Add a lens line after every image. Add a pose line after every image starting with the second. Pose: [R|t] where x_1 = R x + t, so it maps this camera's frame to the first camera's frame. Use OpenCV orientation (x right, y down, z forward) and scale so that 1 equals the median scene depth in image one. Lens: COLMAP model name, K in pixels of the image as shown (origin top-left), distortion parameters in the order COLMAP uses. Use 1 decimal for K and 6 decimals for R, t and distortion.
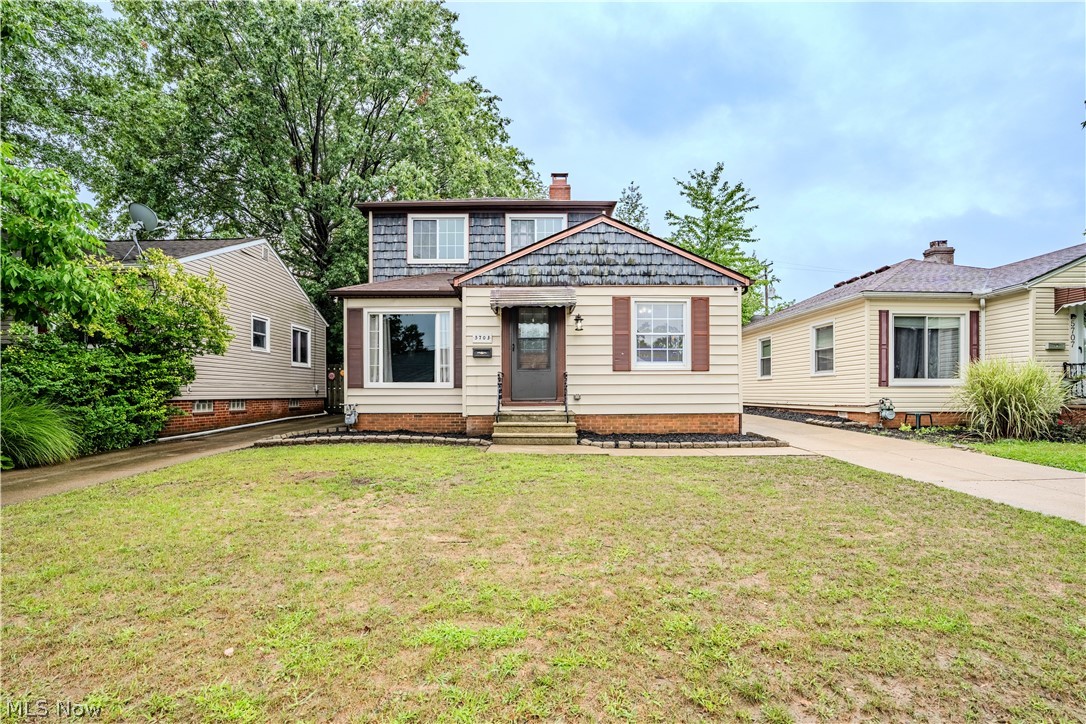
lens RADIAL K [[518.2, 0, 543.0], [0, 518.2, 362.0], [0, 0, 1]] dist [-0.072382, 0.022035]
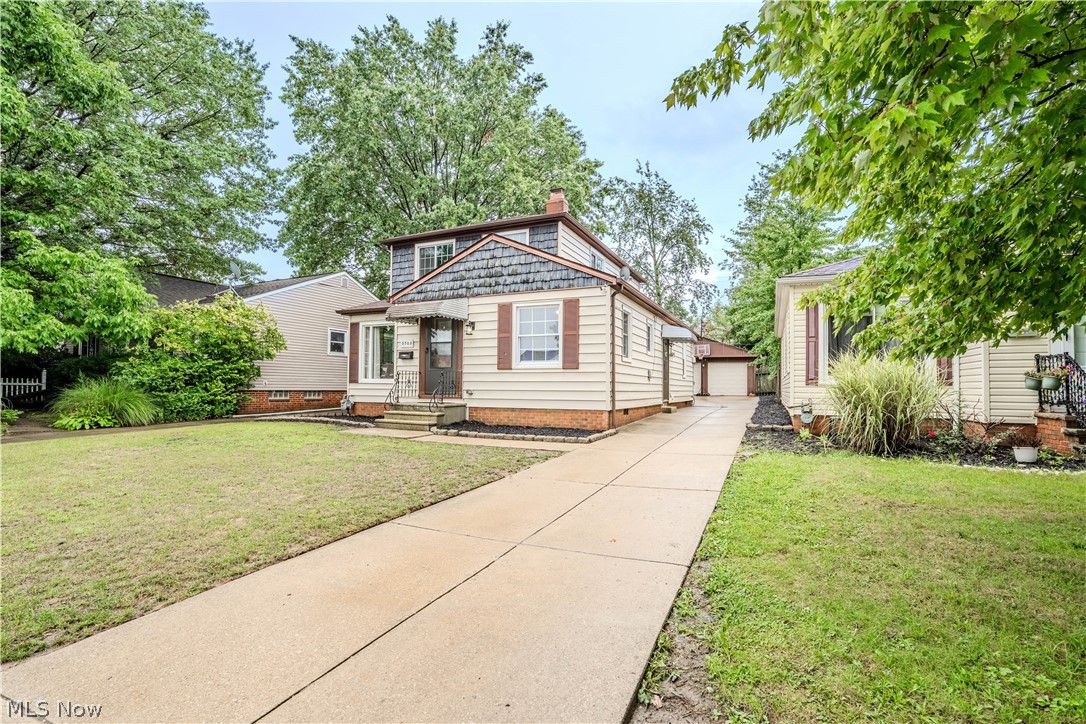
lens RADIAL K [[497.7, 0, 539.1], [0, 497.7, 342.9], [0, 0, 1]] dist [-0.064854, 0.019594]
pose [[0.907600, -0.027553, -0.418932, 0.671337], [0.014533, 0.999308, -0.034239, -0.002300], [0.419585, 0.024987, 0.907372, 0.046631]]
